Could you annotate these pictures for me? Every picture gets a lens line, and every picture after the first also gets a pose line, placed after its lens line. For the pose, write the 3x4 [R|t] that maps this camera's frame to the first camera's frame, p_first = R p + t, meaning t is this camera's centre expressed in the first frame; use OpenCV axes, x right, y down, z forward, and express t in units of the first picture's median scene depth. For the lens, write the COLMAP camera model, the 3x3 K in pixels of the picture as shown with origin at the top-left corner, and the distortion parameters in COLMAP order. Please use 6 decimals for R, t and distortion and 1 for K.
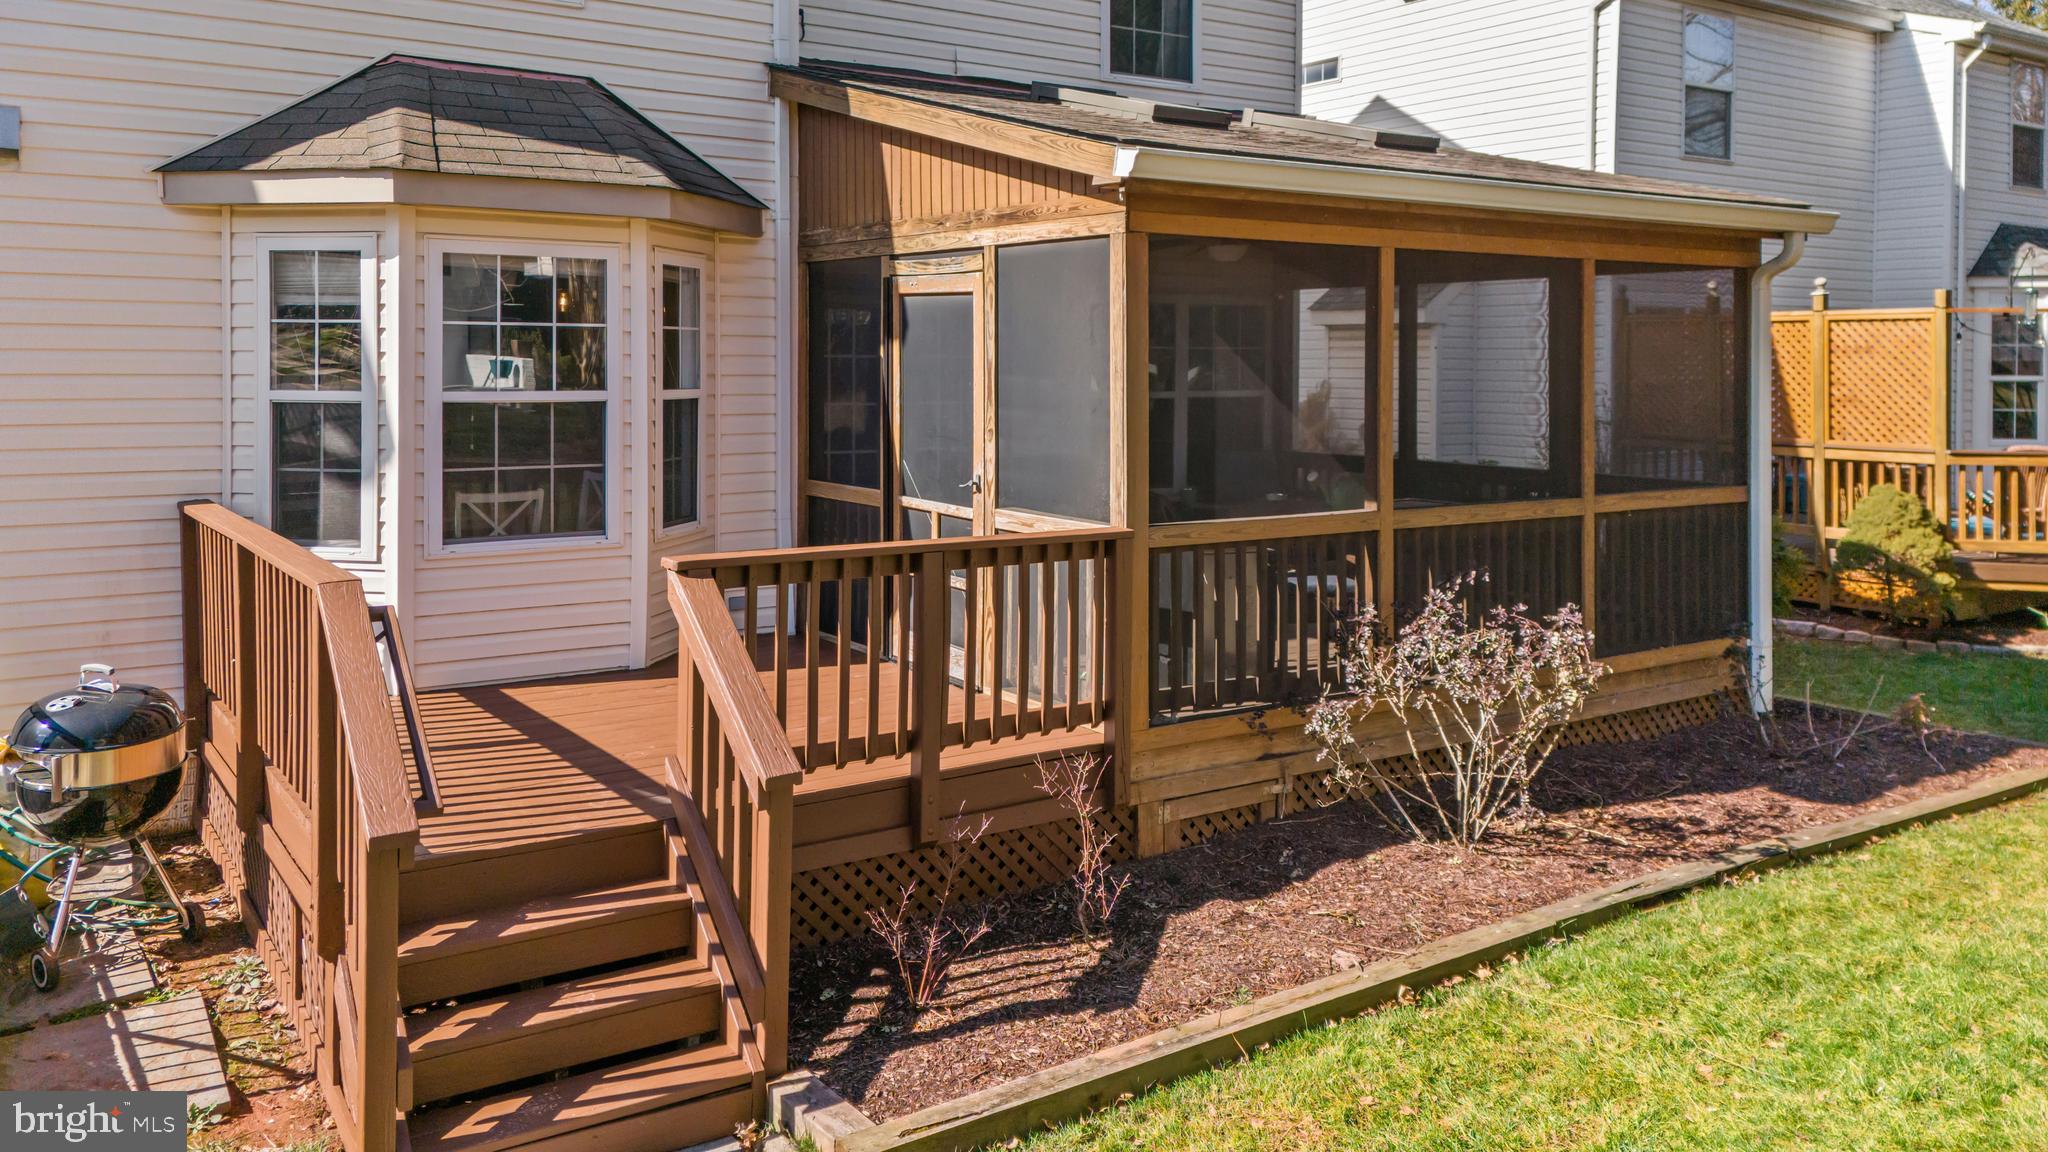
lens RADIAL K [[1587.8, 0, 974.7], [0, 1587.8, 408.0], [0, 0, 1]] dist [0.077607, -0.034574]
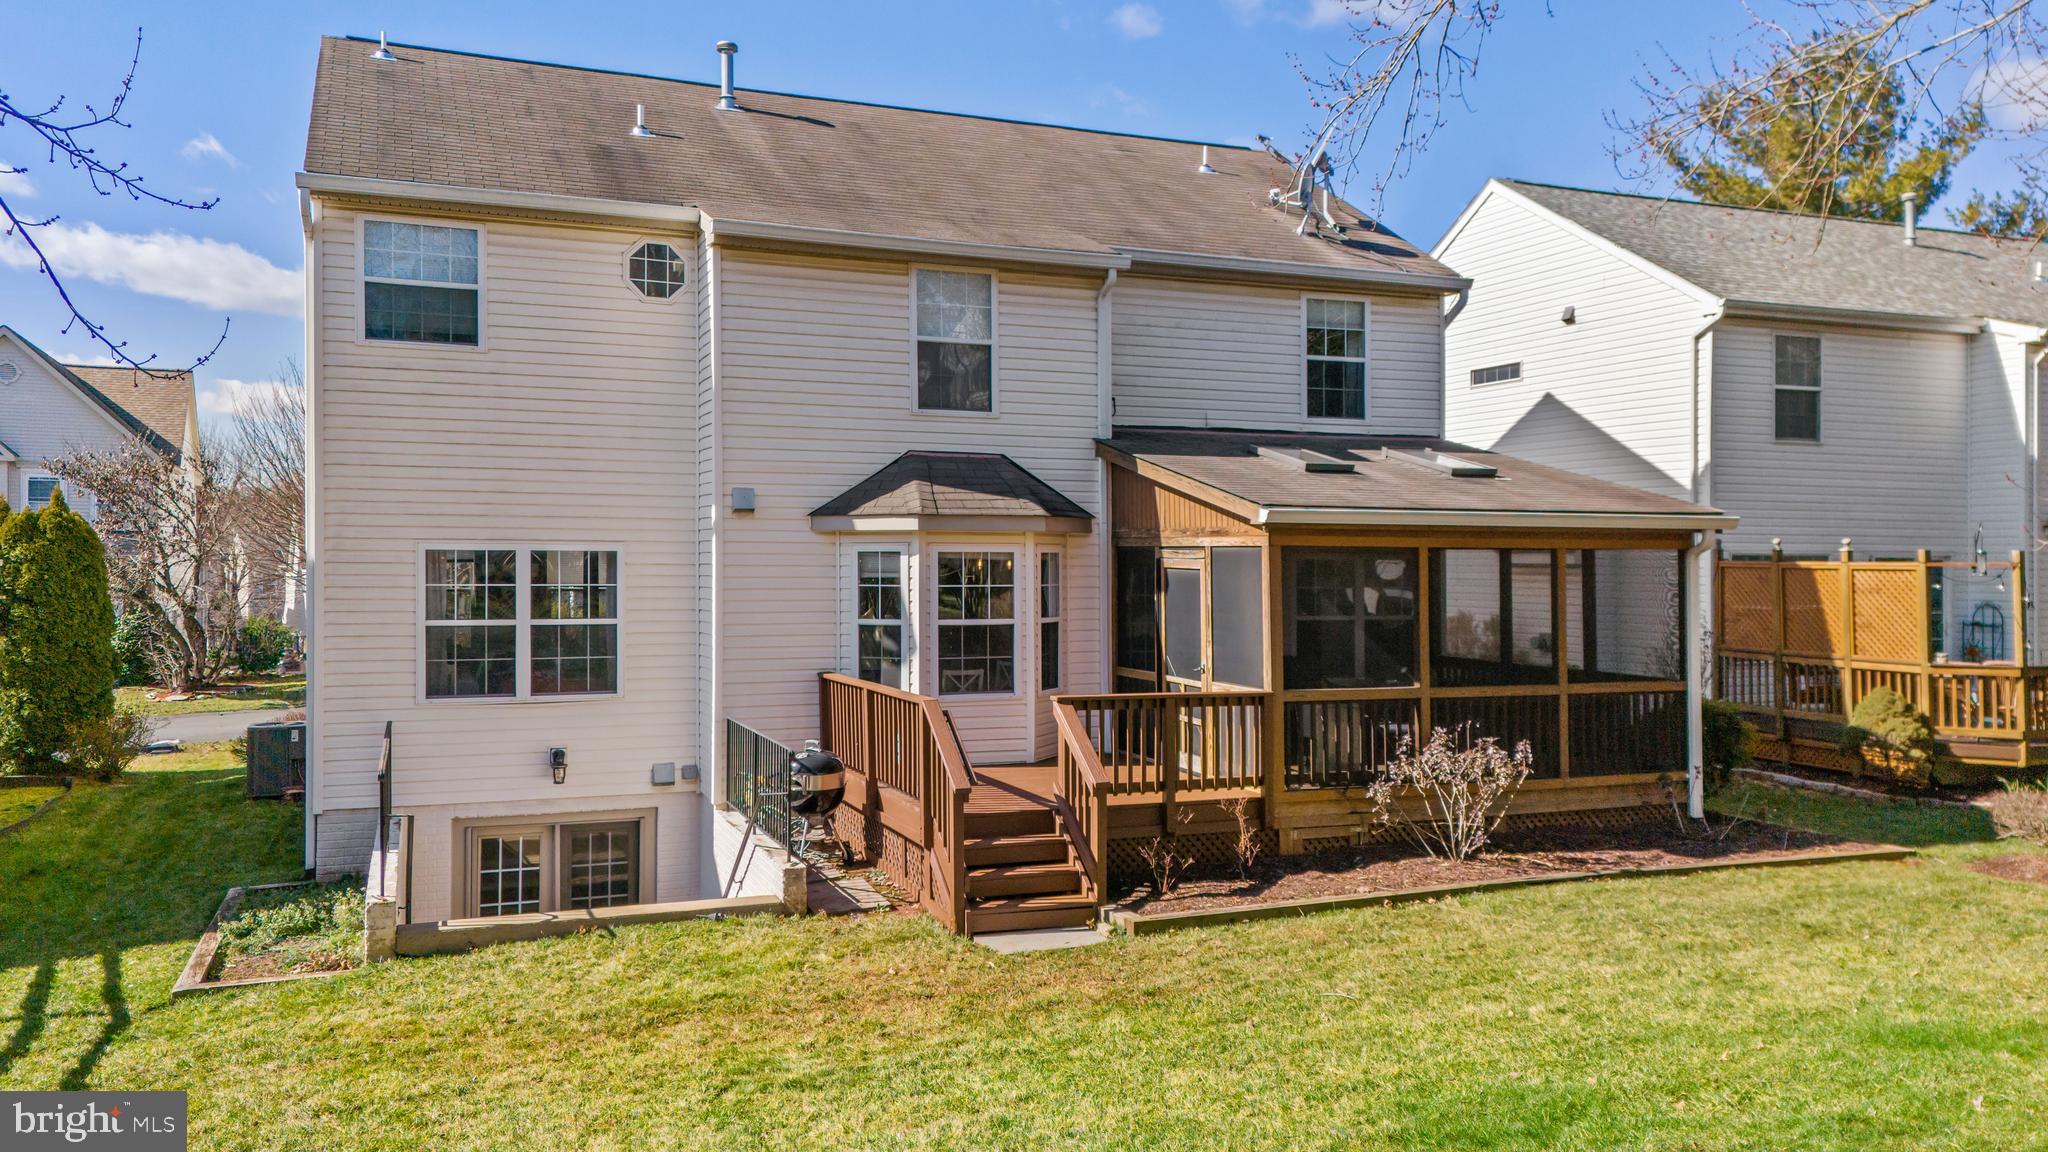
lens RADIAL K [[1587.8, 0, 941.6], [0, 1587.8, 454.9], [0, 0, 1]] dist [0.077607, -0.034574]
pose [[0.974640, -0.018215, -0.223035, 0.130152], [-0.003671, 0.995246, -0.097320, -0.022763], [0.223747, 0.095670, 0.969940, -0.991762]]
